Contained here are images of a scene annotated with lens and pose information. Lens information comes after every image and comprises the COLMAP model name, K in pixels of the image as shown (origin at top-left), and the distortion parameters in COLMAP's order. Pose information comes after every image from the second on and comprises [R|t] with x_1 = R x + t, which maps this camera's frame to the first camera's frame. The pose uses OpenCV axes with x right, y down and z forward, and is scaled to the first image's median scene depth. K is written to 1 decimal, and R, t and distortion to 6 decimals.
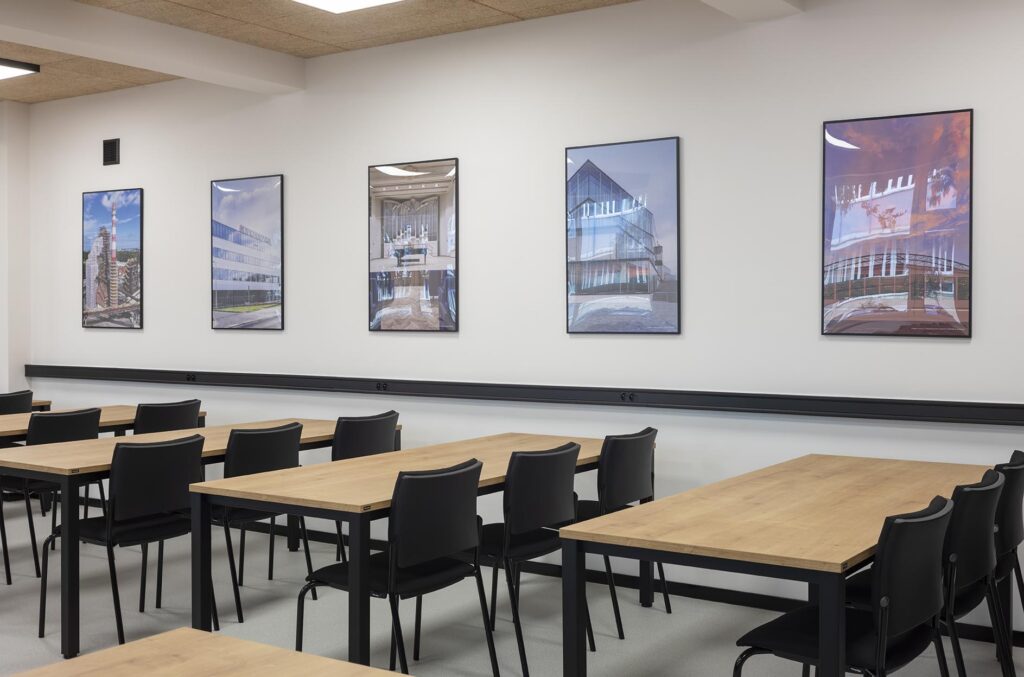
lens RADIAL K [[1133.0, 0, 551.8], [0, 1133.0, 320.9], [0, 0, 1]] dist [0.002138, -0.021518]
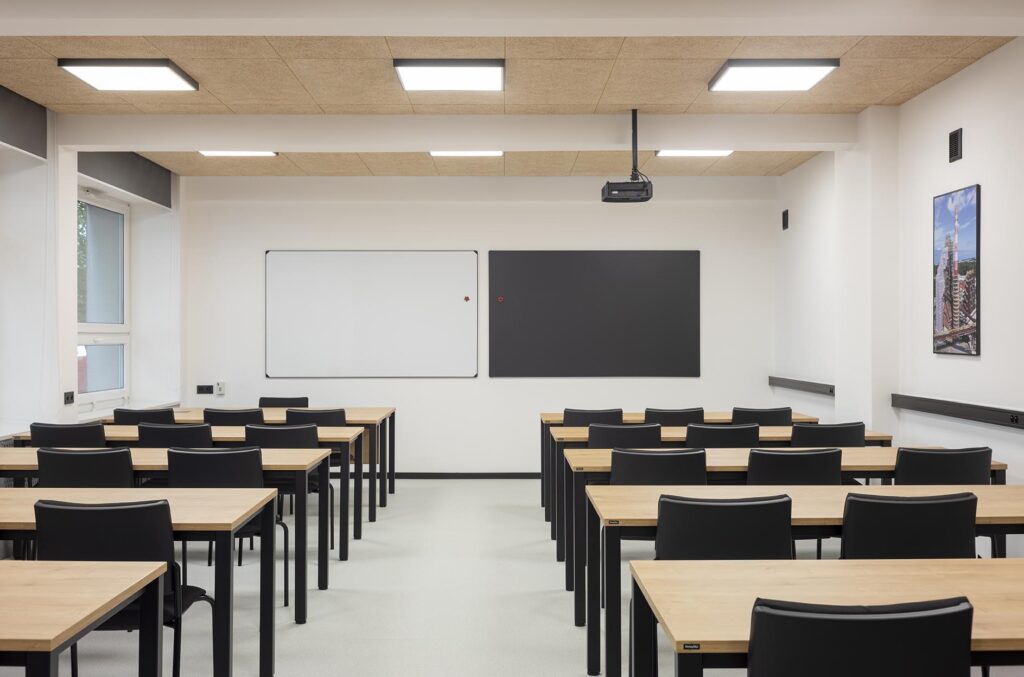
lens RADIAL K [[1154.0, 0, 512.0], [0, 1154.0, 338.5], [0, 0, 1]] dist [0.009456, 0.006949]
pose [[0.568888, -0.000067, -0.822415, 0.132941], [-0.005339, 0.999979, -0.003774, -0.000524], [0.822398, 0.006538, 0.568875, 0.246009]]
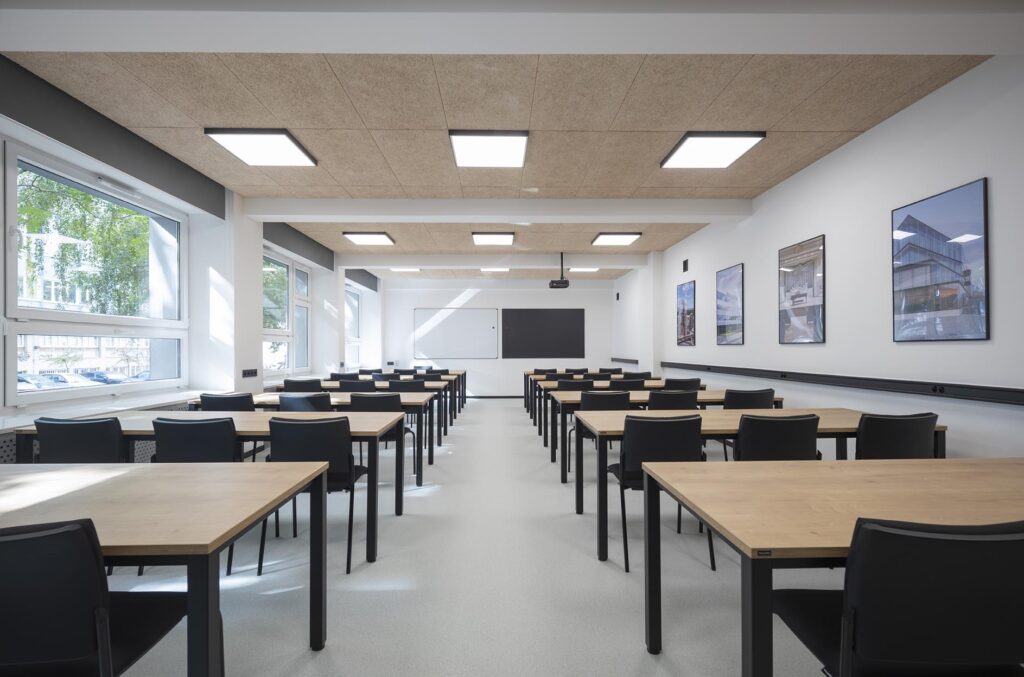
lens RADIAL K [[463.2, 0, 511.8], [0, 463.2, 347.4], [0, 0, 1]] dist [0.001041, -0.000077]
pose [[0.582950, -0.002857, -0.812503, 0.149964], [-0.002659, 0.999982, -0.005423, 0.016269], [0.812504, 0.005322, 0.582931, 0.203772]]
